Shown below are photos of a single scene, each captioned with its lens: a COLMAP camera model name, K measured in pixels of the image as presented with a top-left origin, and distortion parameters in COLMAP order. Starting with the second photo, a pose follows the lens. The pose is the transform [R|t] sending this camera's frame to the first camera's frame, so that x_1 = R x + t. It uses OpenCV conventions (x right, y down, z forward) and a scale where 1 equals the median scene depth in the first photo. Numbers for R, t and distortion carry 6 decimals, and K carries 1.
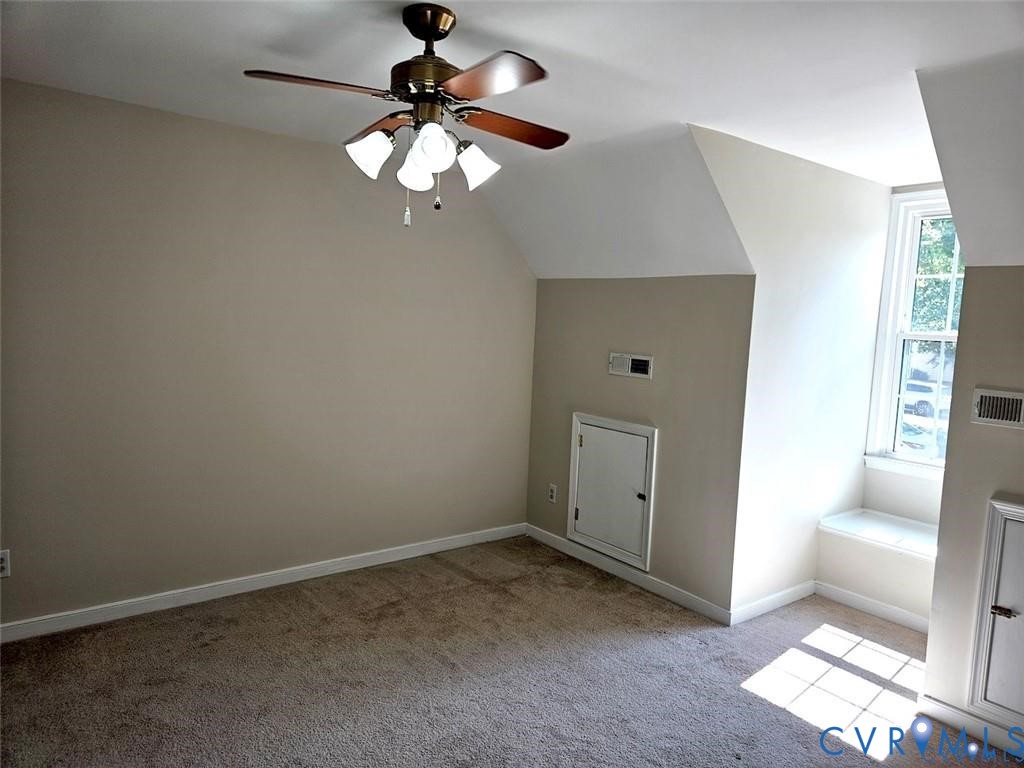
lens RADIAL K [[693.1, 0, 512.3], [0, 693.1, 384.4], [0, 0, 1]] dist [0.001184, 0.000601]
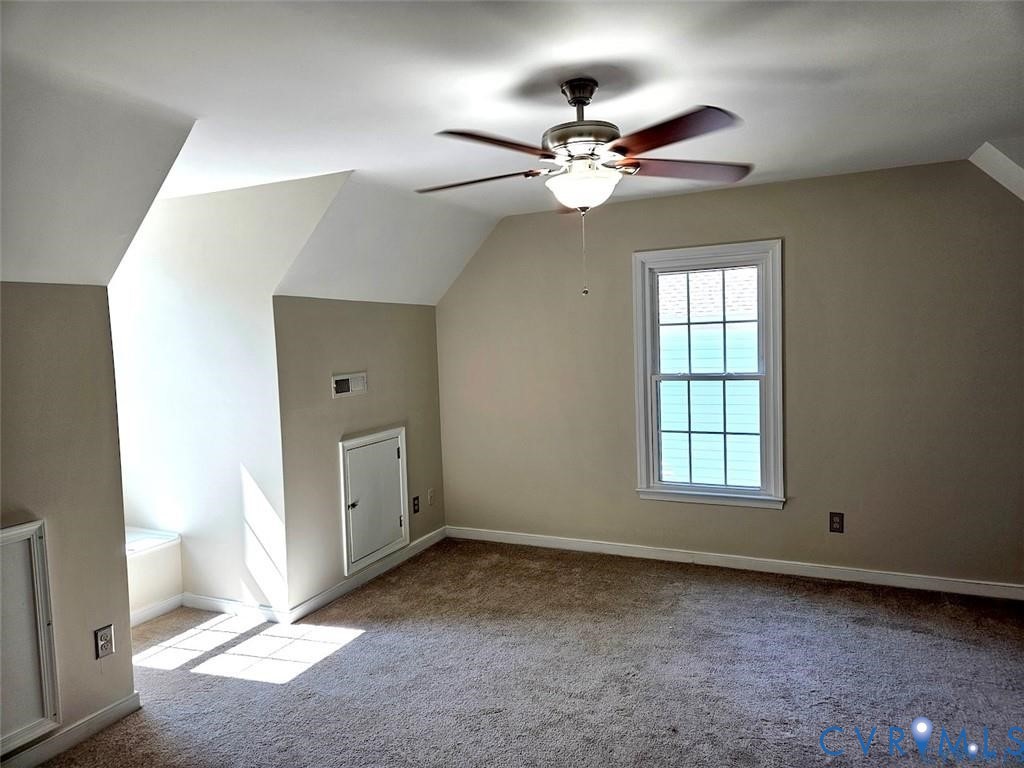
lens RADIAL K [[693.1, 0, 511.6], [0, 693.1, 381.9], [0, 0, 1]] dist [0.001184, 0.000601]
pose [[-0.465168, -0.080581, 0.881547, -0.718082], [0.111687, 0.982548, 0.148747, -0.134751], [-0.878148, 0.167650, -0.448050, 1.071657]]
